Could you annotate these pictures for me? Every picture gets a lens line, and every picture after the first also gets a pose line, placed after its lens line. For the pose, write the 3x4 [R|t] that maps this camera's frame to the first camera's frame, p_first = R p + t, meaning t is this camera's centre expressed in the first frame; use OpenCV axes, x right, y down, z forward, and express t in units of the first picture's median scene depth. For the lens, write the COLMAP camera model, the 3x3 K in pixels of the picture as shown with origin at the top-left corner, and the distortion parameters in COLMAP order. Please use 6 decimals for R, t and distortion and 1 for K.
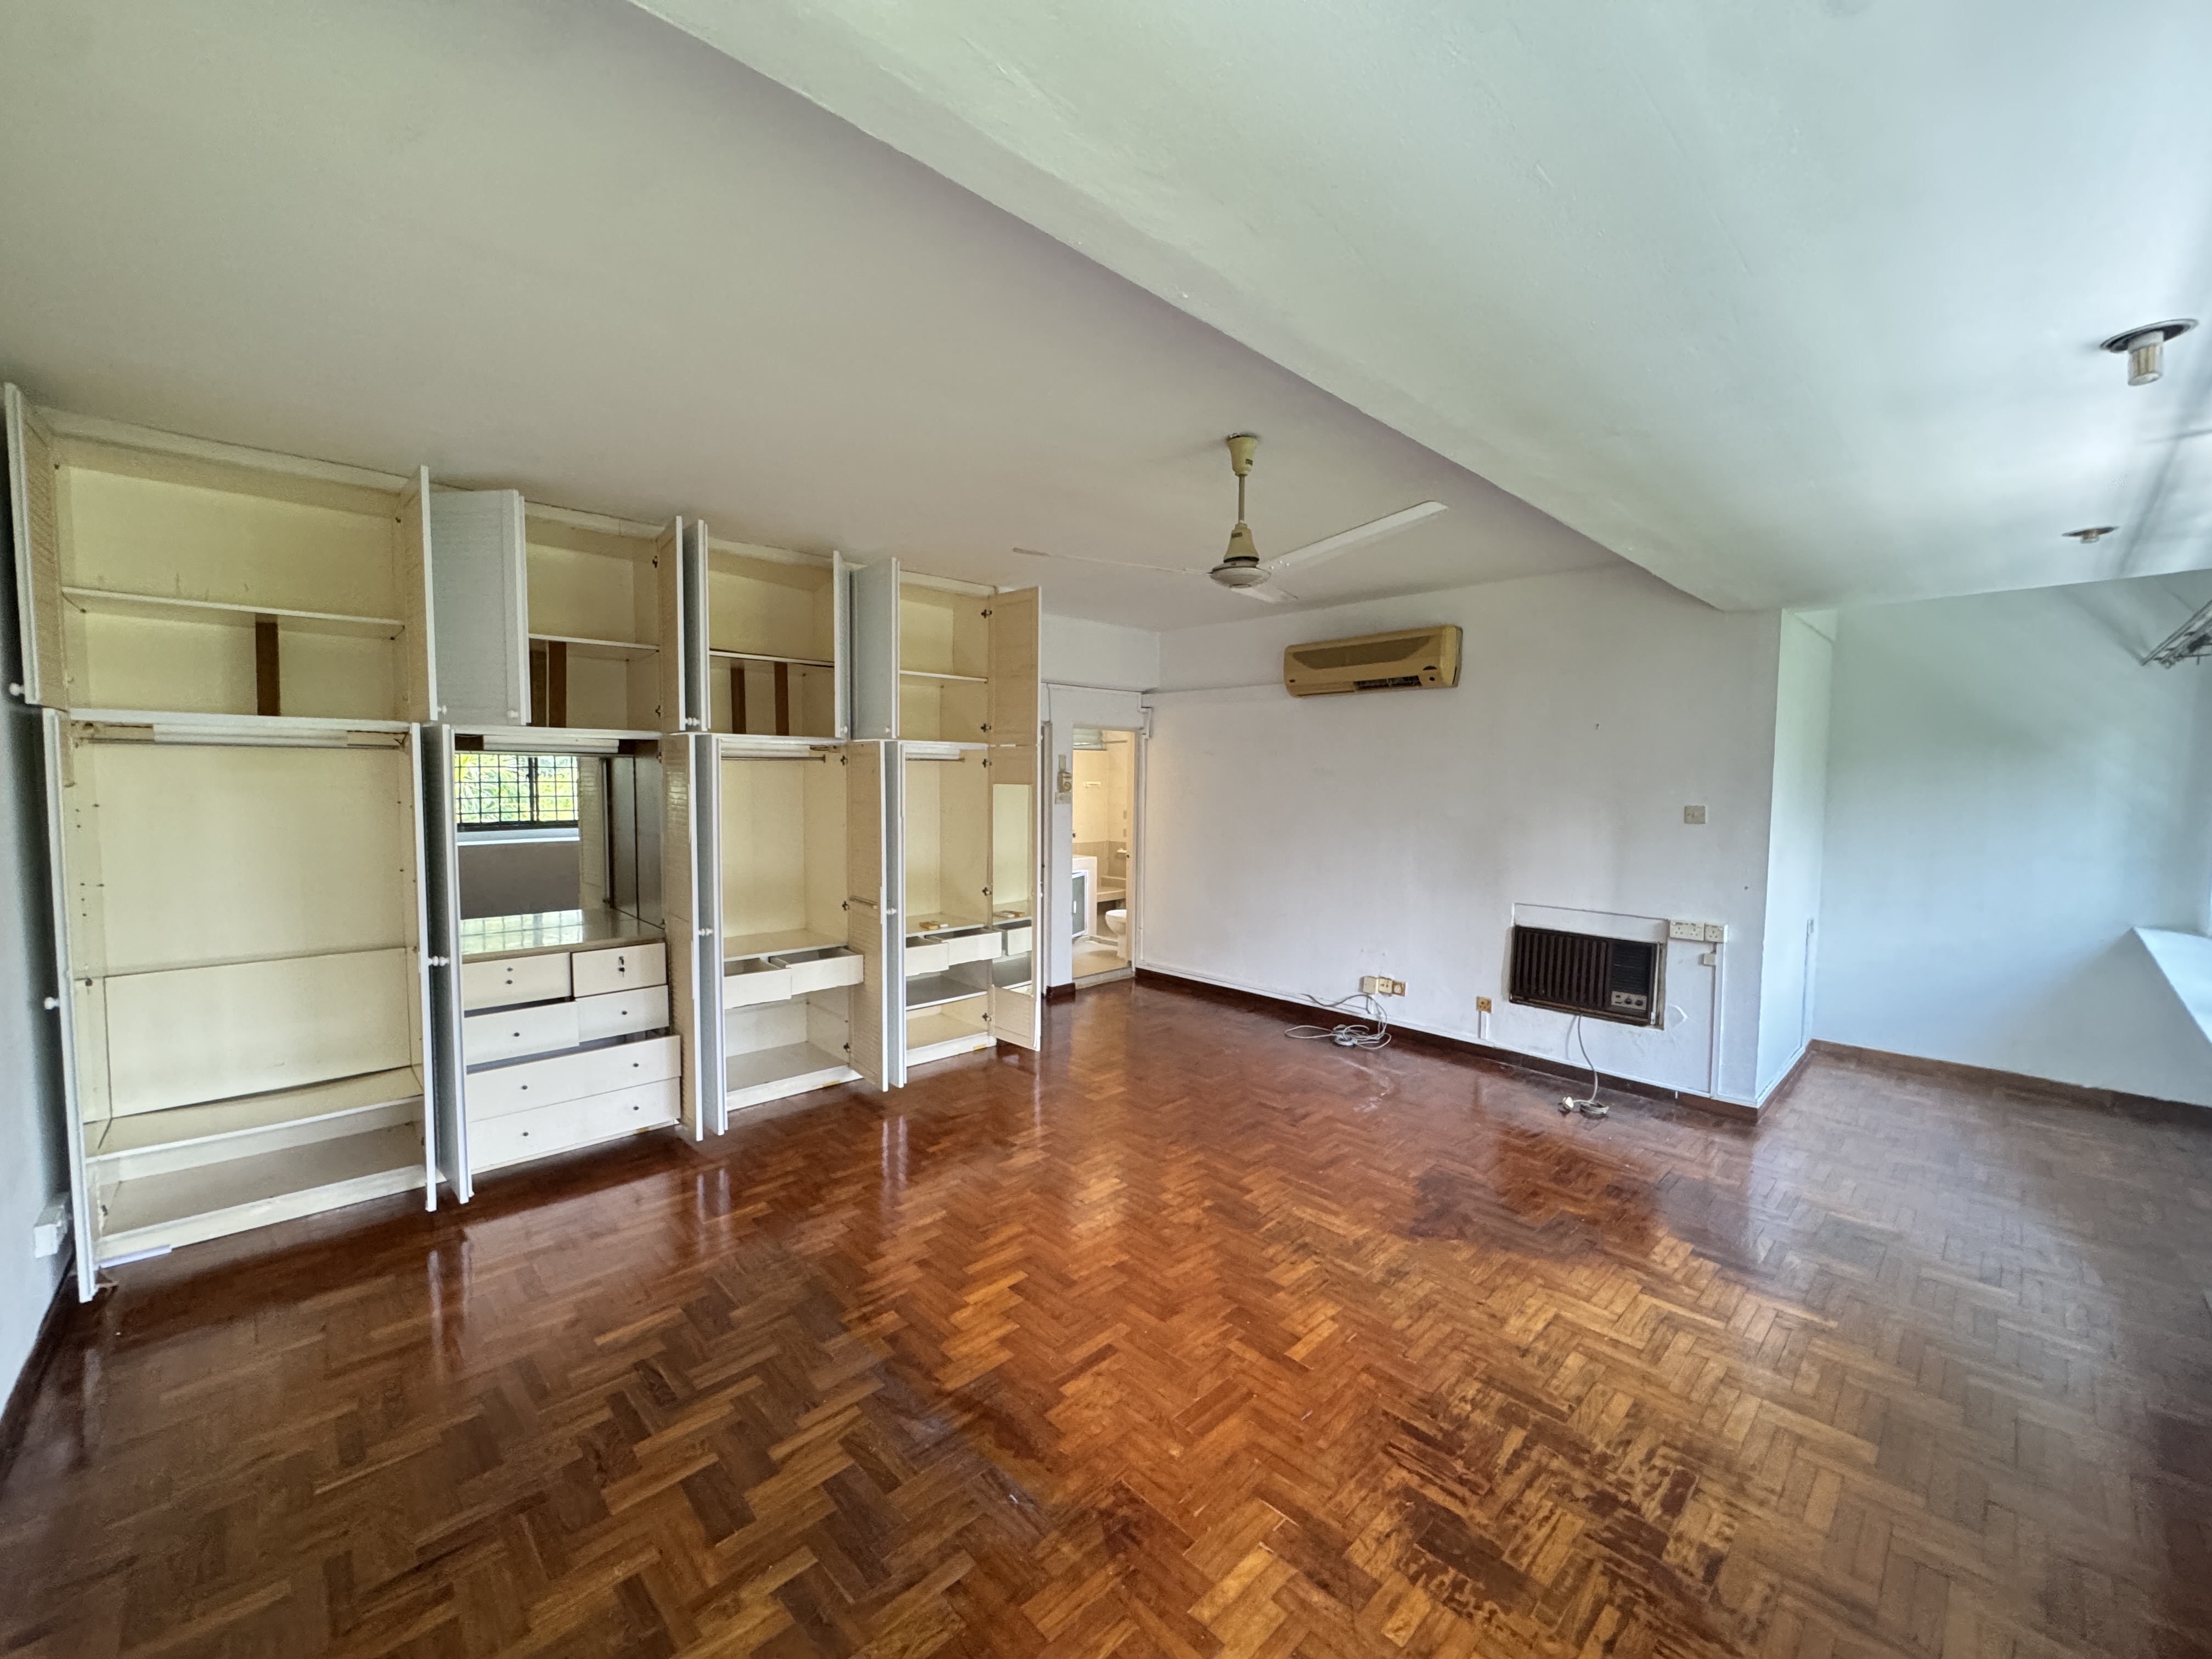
lens RADIAL K [[885.1, 0, 1106.0], [0, 885.1, 829.5], [0, 0, 1]] dist [-0.005788, 0.000064]
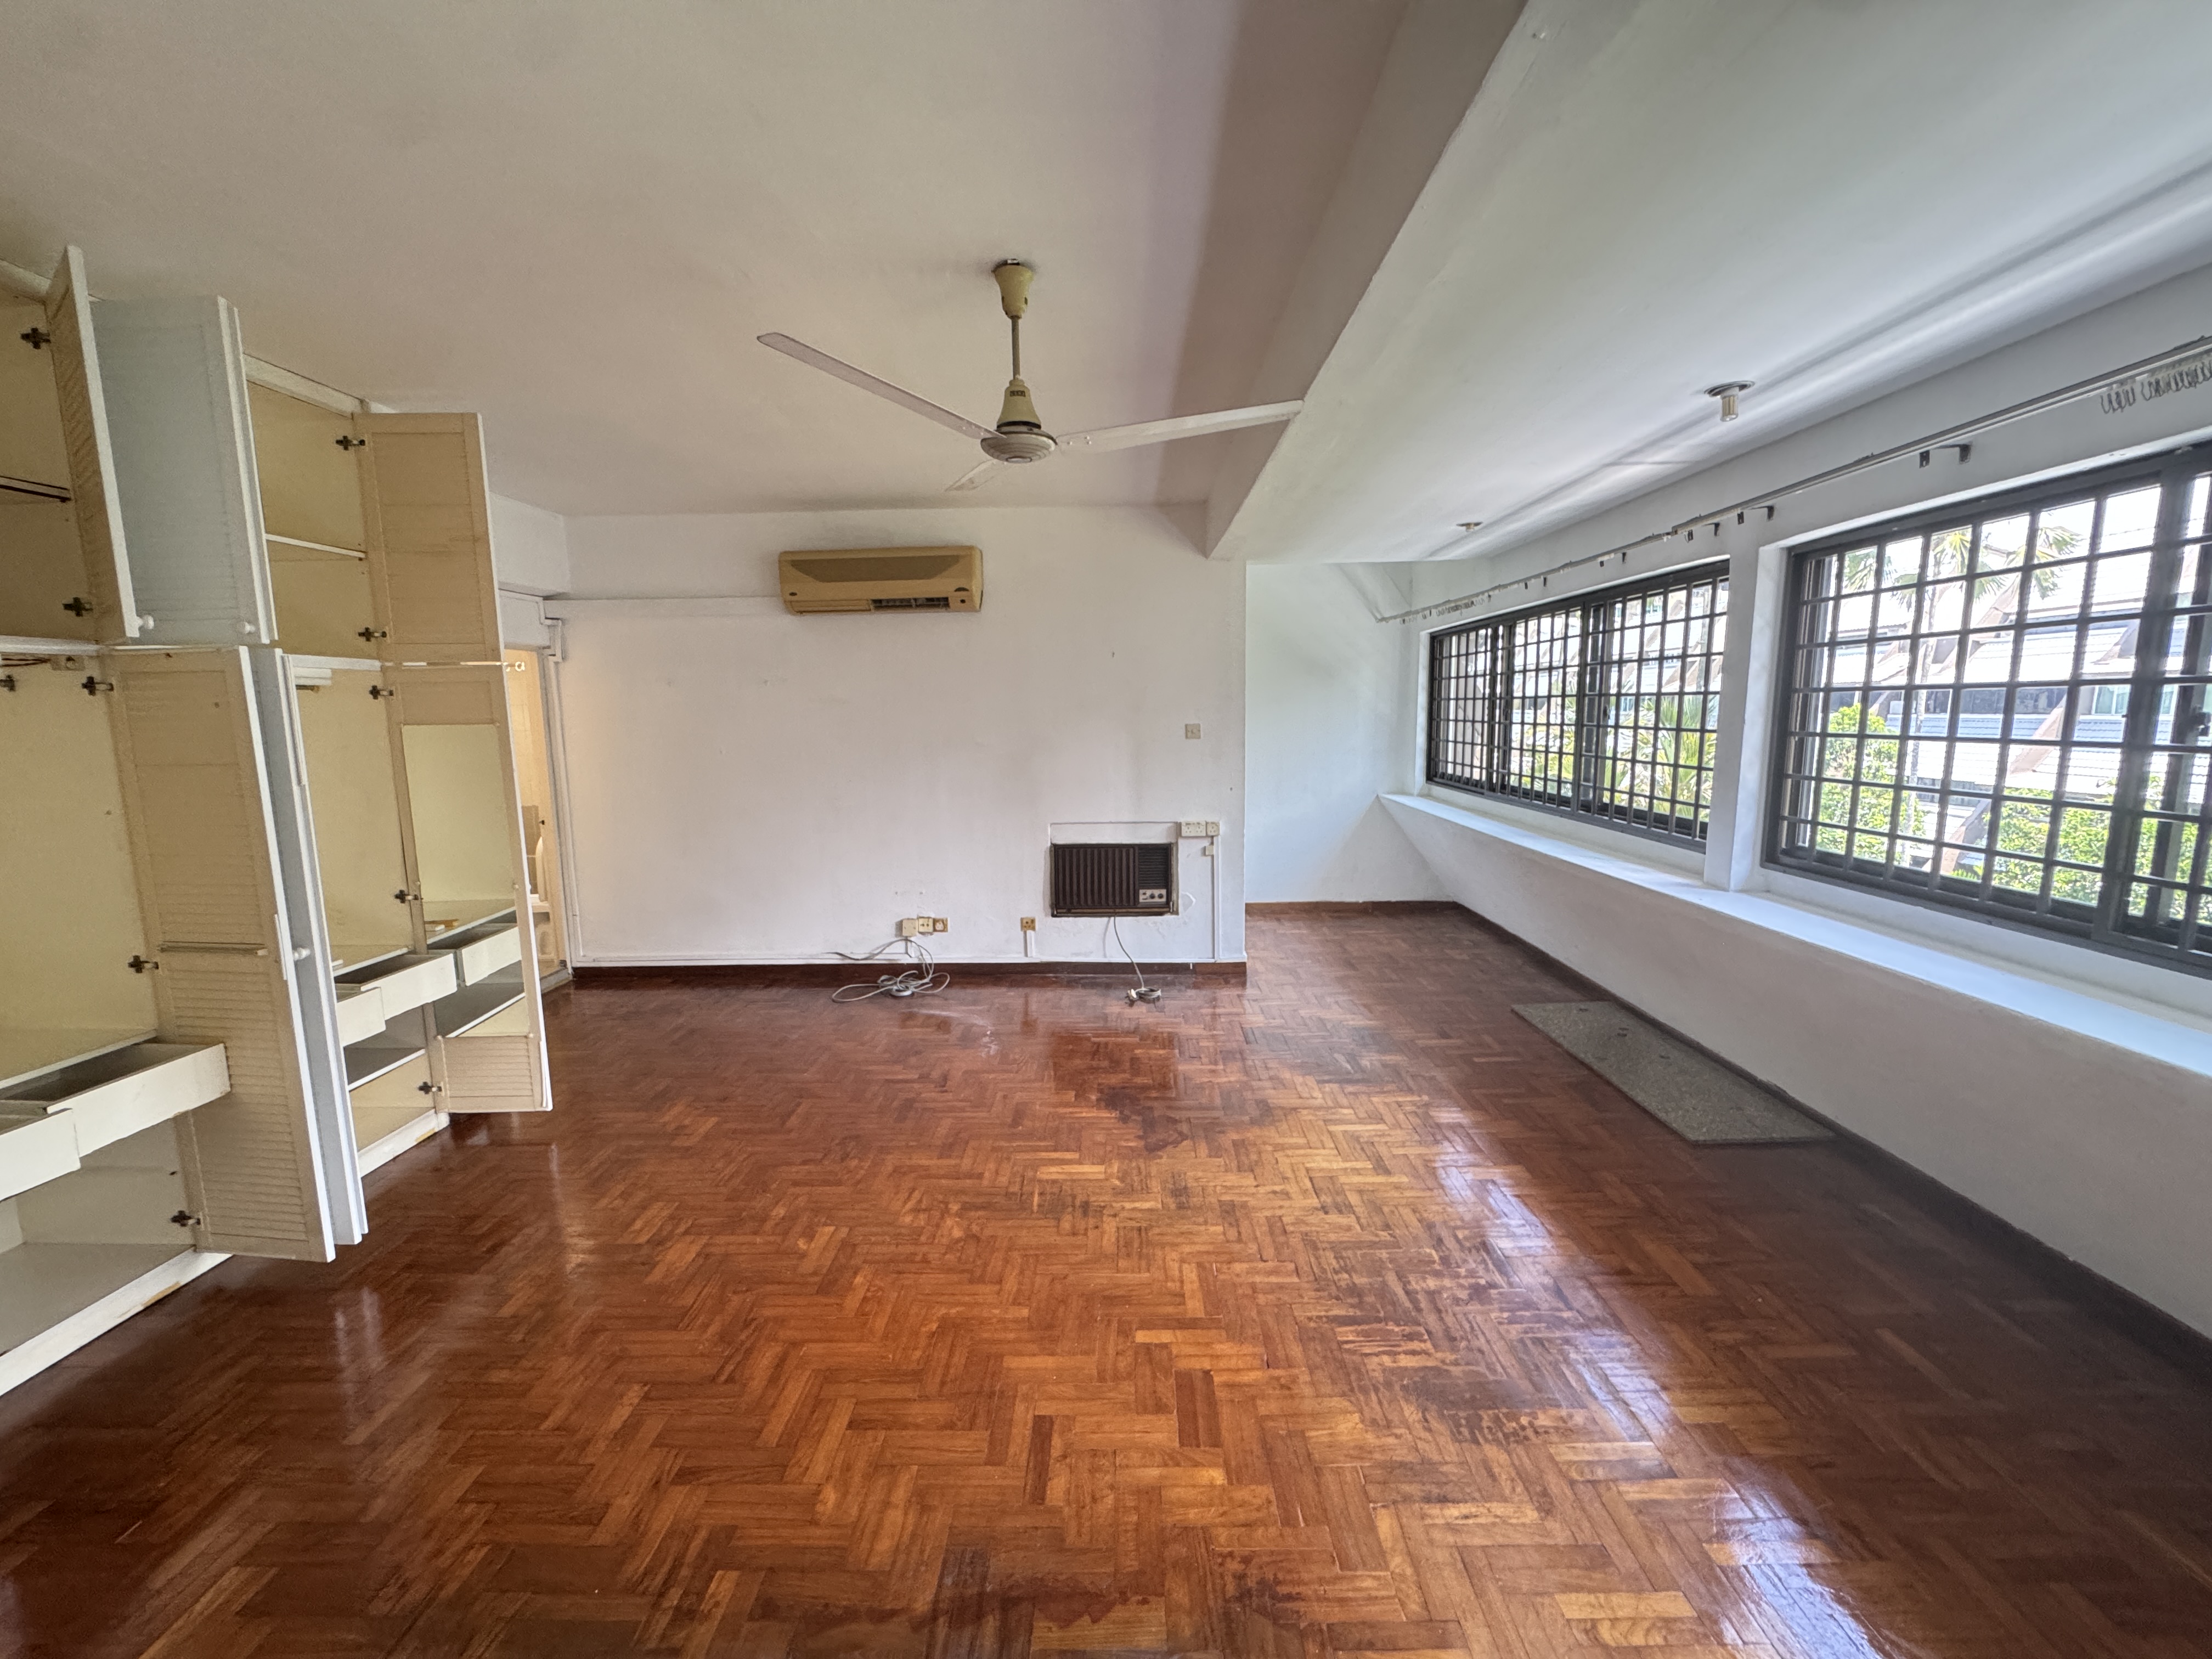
lens RADIAL K [[885.1, 0, 1106.0], [0, 885.1, 829.5], [0, 0, 1]] dist [-0.005788, 0.000064]
pose [[0.704532, -0.113298, 0.700570, -0.247055], [0.064265, 0.993303, 0.096012, -0.006776], [-0.706756, -0.022622, 0.707095, 0.225037]]
